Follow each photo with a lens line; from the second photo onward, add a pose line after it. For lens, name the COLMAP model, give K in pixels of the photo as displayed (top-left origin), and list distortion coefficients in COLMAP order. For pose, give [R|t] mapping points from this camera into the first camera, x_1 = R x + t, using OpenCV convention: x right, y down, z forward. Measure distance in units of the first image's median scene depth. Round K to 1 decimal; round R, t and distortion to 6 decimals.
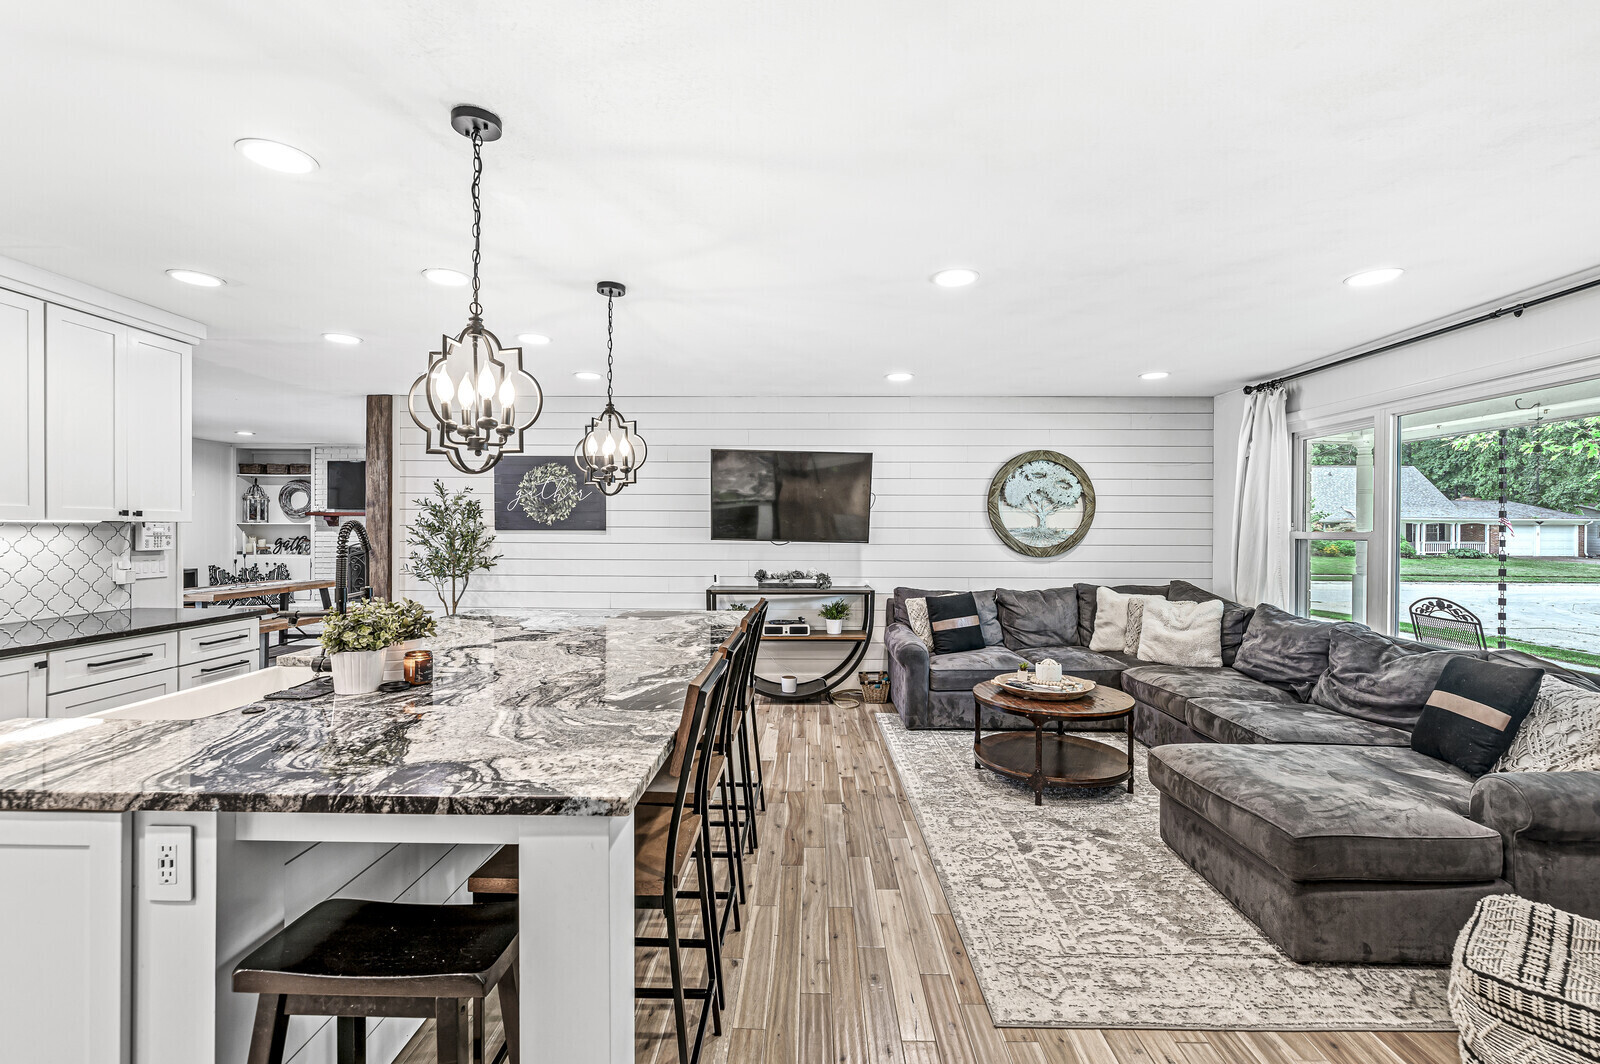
lens RADIAL K [[696.0, 0, 803.3], [0, 696.0, 530.0], [0, 0, 1]] dist [-0.001803, 0.000038]
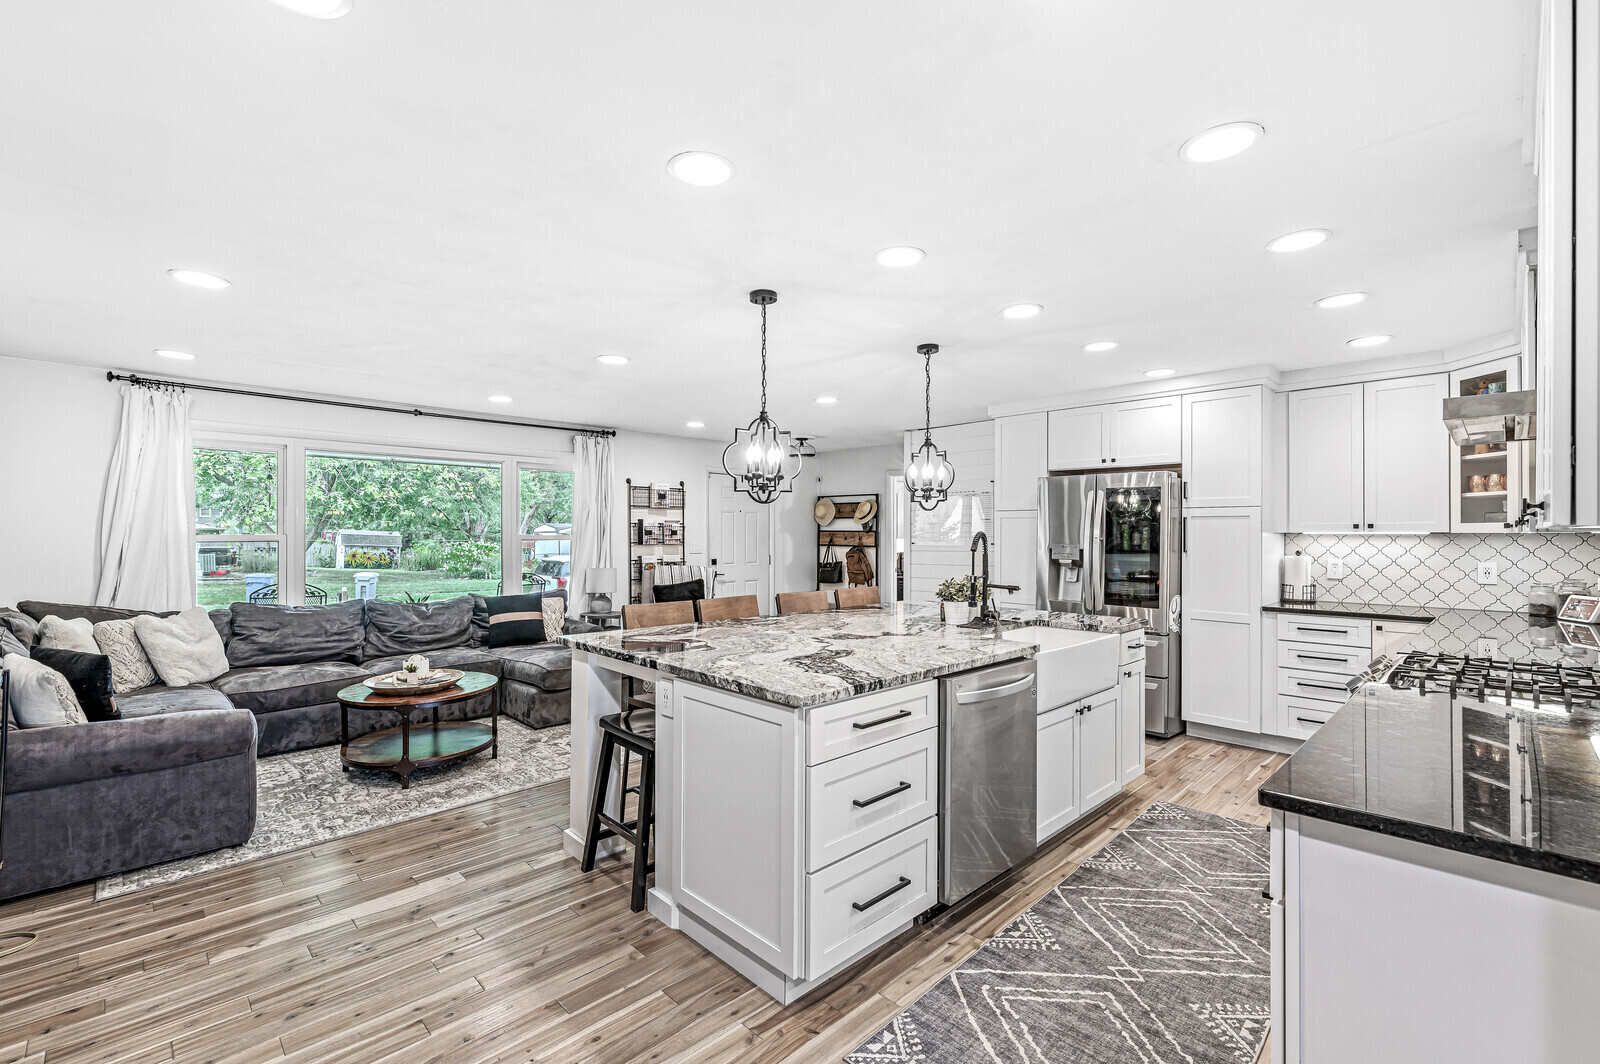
lens RADIAL K [[696.0, 0, 798.8], [0, 696.0, 536.4], [0, 0, 1]] dist [-0.001803, 0.000038]
pose [[-0.706733, -0.006962, 0.707446, -0.633967], [-0.003020, 0.999972, 0.006824, -0.005270], [-0.707474, 0.002686, -0.706734, 1.035978]]
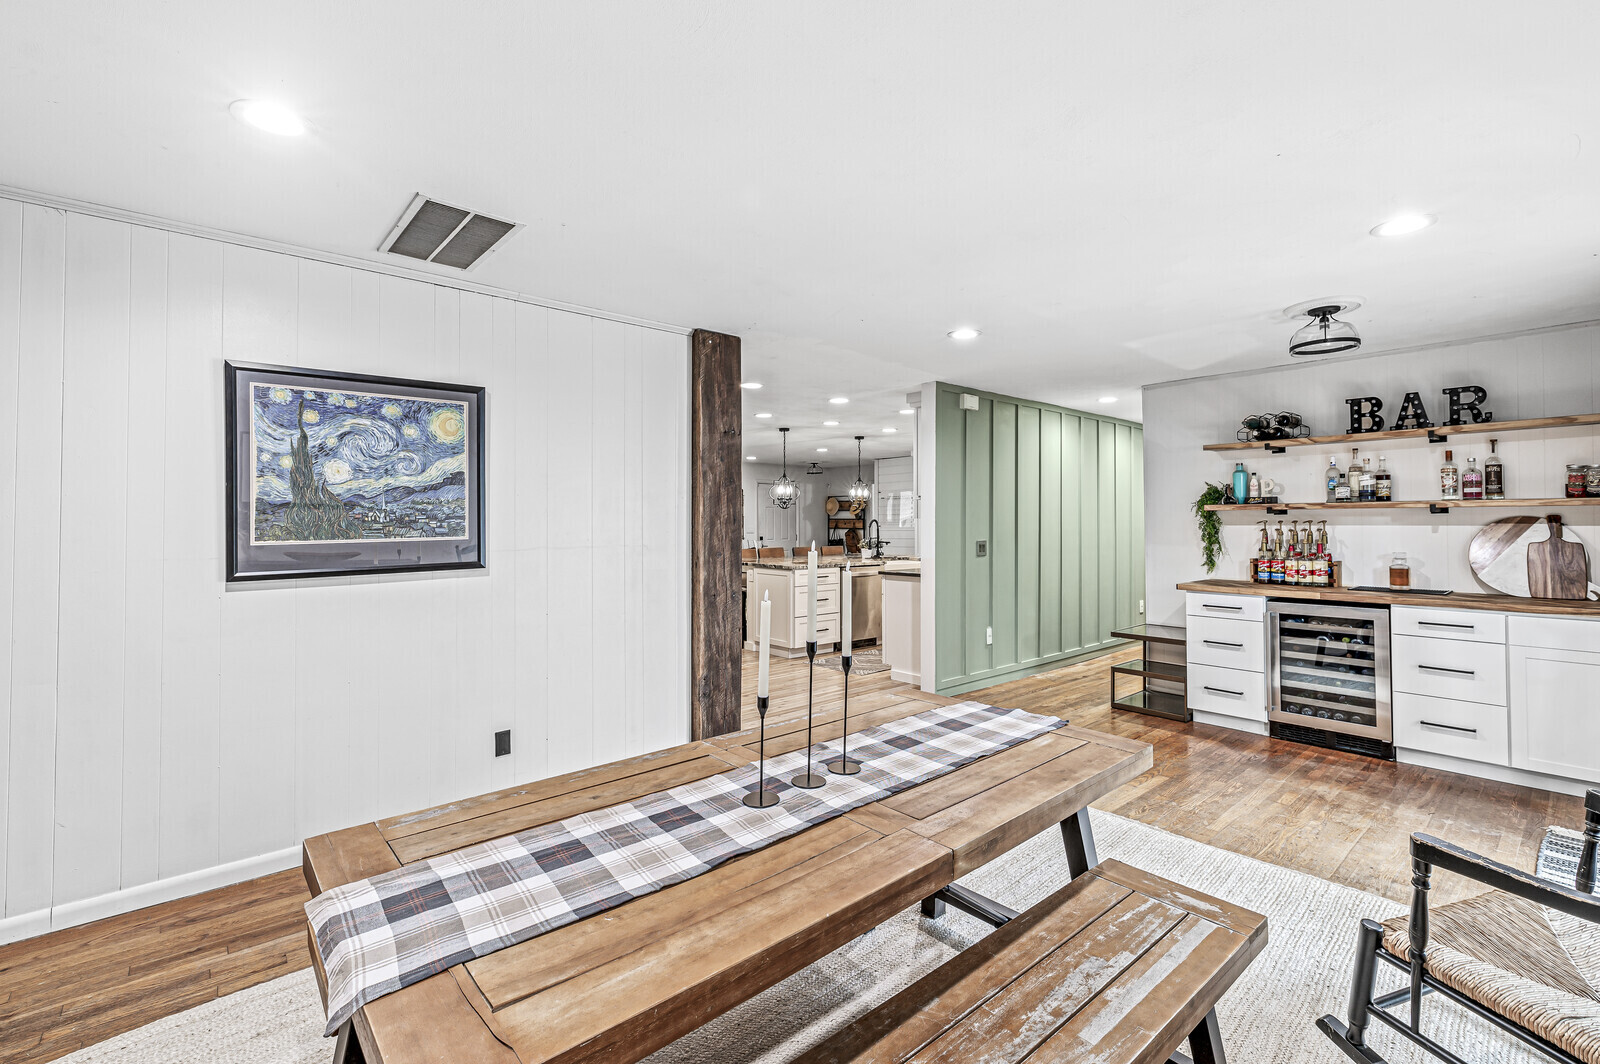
lens RADIAL K [[696.0, 0, 807.4], [0, 696.0, 508.1], [0, 0, 1]] dist [-0.001803, 0.000038]
pose [[-0.673999, 0.011340, 0.738645, -1.409639], [-0.000411, 0.999876, -0.015726, -0.006218], [-0.738732, -0.010903, -0.673911, 1.676382]]
